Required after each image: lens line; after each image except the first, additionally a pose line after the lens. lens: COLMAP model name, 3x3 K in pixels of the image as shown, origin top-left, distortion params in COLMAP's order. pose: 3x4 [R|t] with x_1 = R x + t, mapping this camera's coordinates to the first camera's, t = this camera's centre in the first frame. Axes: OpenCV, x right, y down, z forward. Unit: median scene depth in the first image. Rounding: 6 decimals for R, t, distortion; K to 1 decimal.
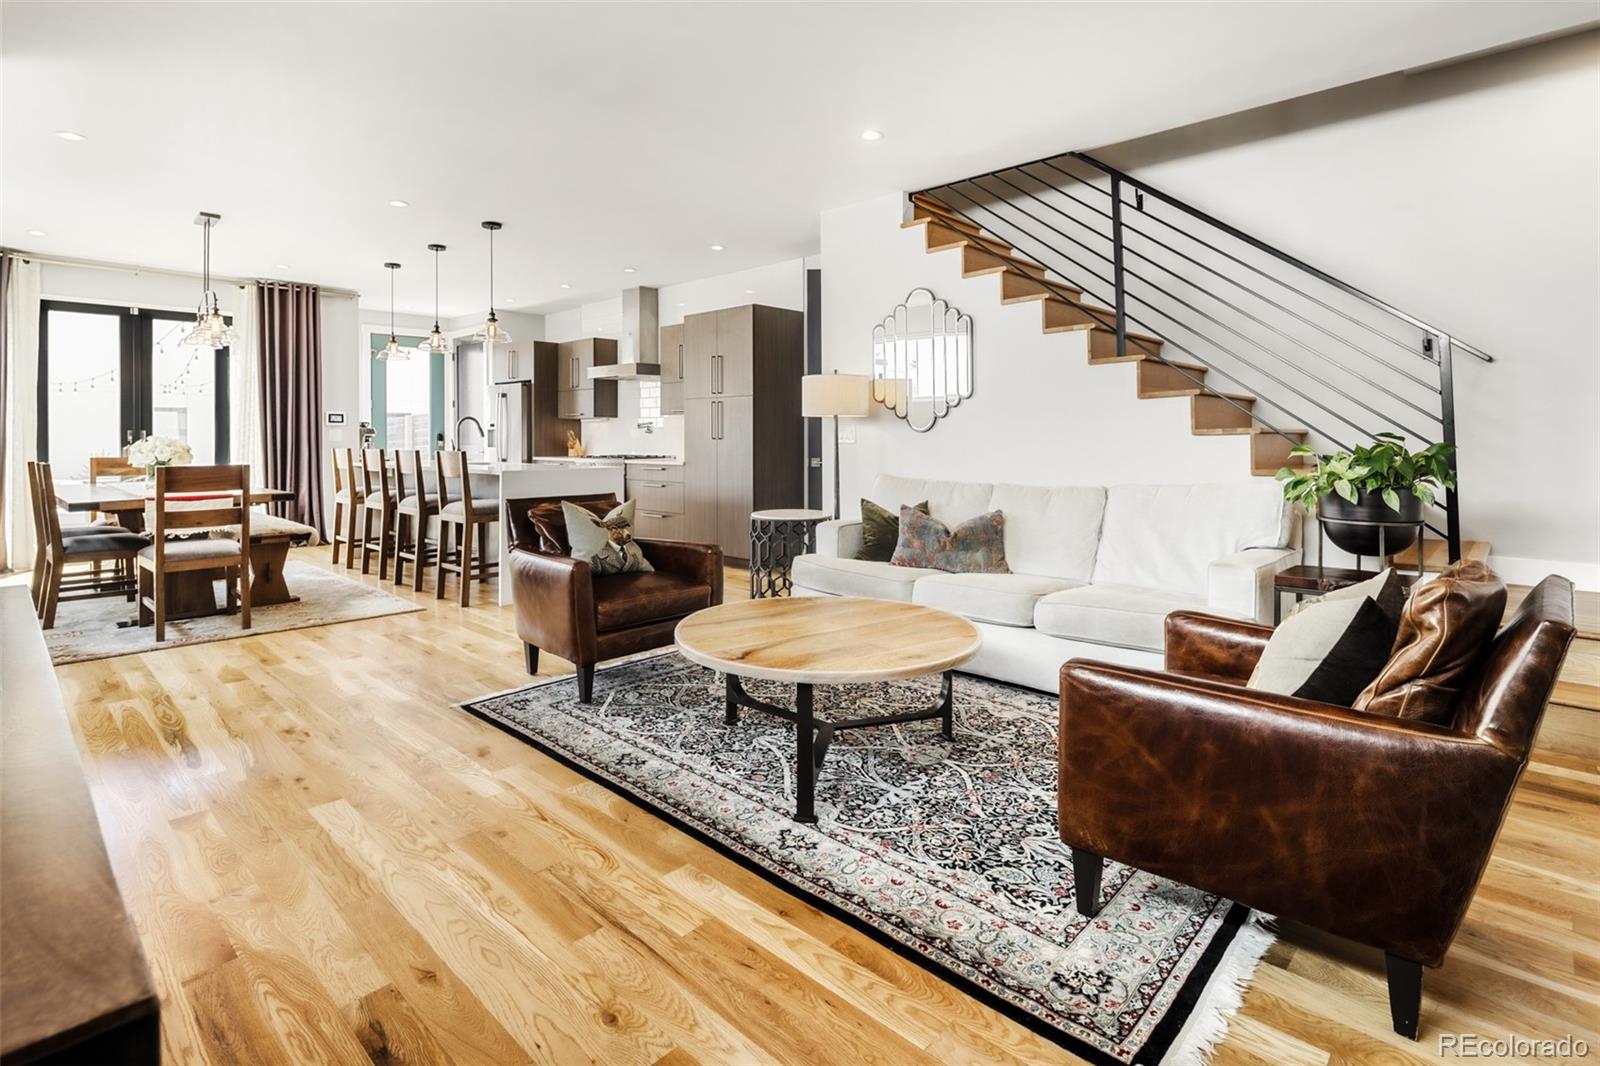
lens RADIAL K [[789.7, 0, 790.4], [0, 789.7, 440.7], [0, 0, 1]] dist [-0.002919, -0.000405]
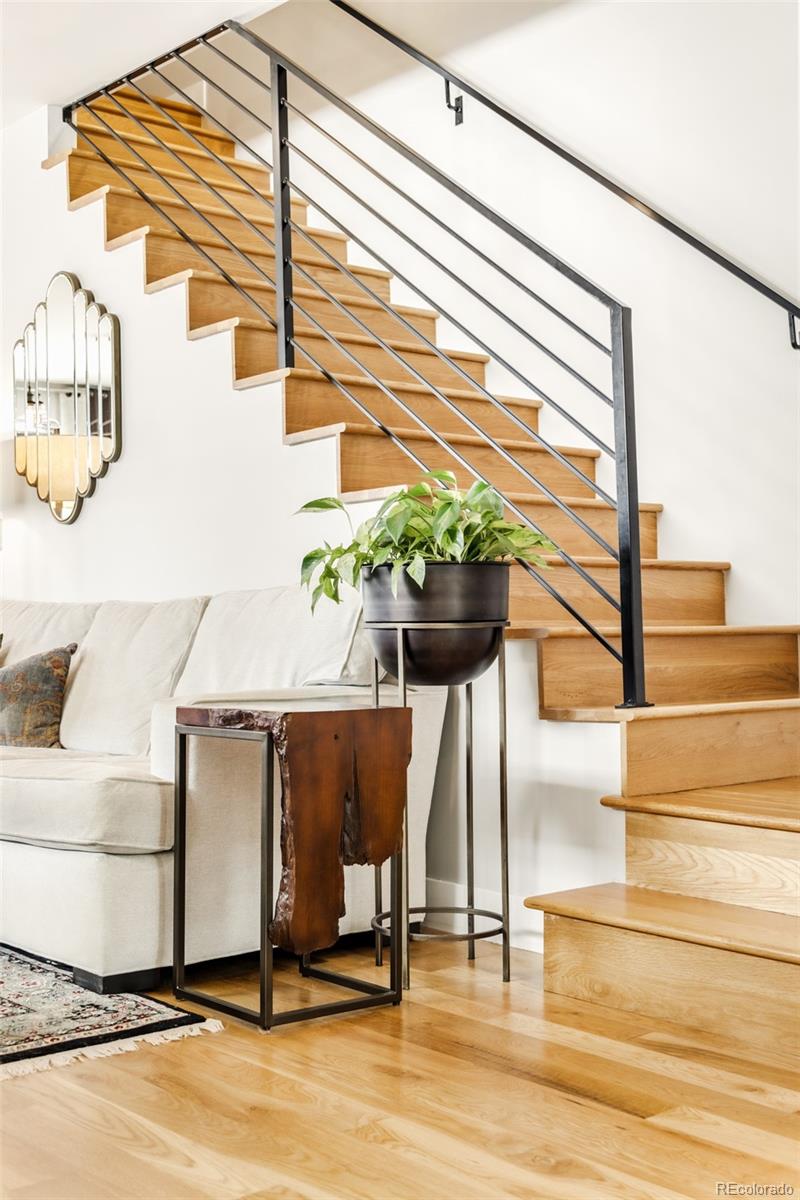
lens RADIAL K [[1508.8, 0, 400.0], [0, 1508.8, 600.0], [0, 0, 1]] dist [0.000890, 0.010572]
pose [[0.994757, -0.002747, -0.102232, 0.780494], [0.000994, 0.999852, -0.017198, 0.095270], [0.102264, 0.017006, 0.994612, -0.095490]]
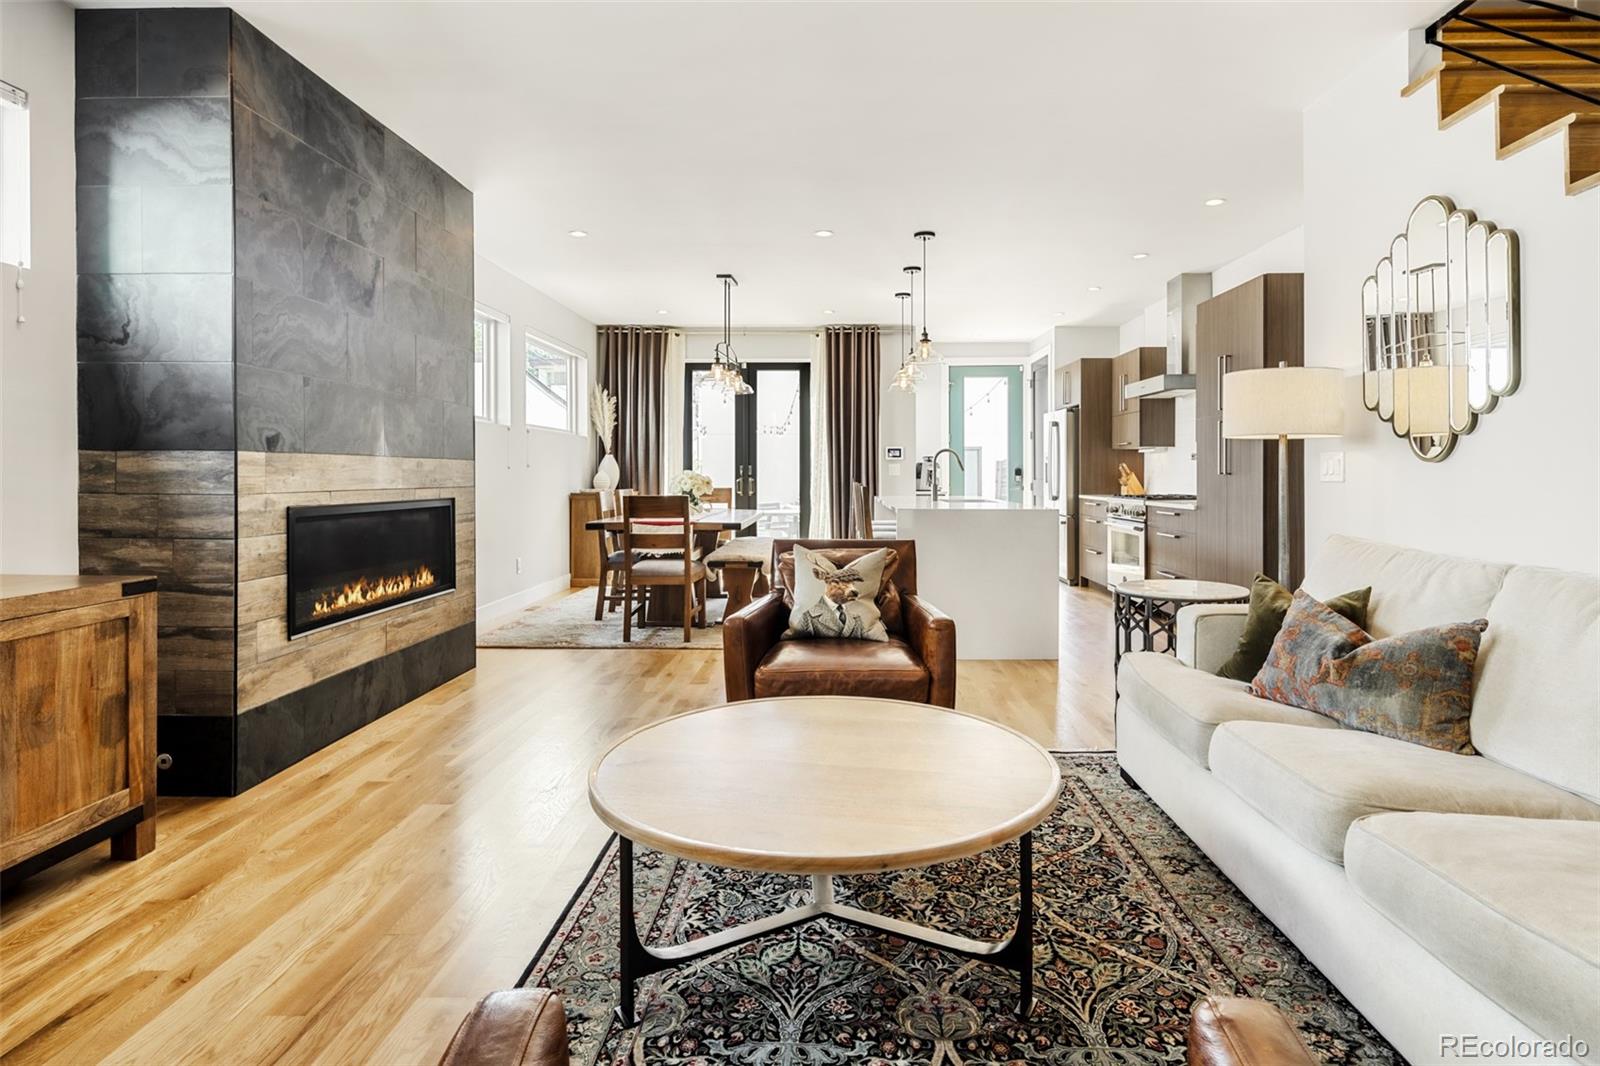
lens RADIAL K [[874.2, 0, 823.4], [0, 874.2, 476.8], [0, 0, 1]] dist [-0.002626, -0.000633]
pose [[0.675622, 0.005327, -0.737229, 0.490649], [-0.004082, 0.999986, 0.003485, -0.001579], [0.737237, 0.000655, 0.675634, 0.421482]]
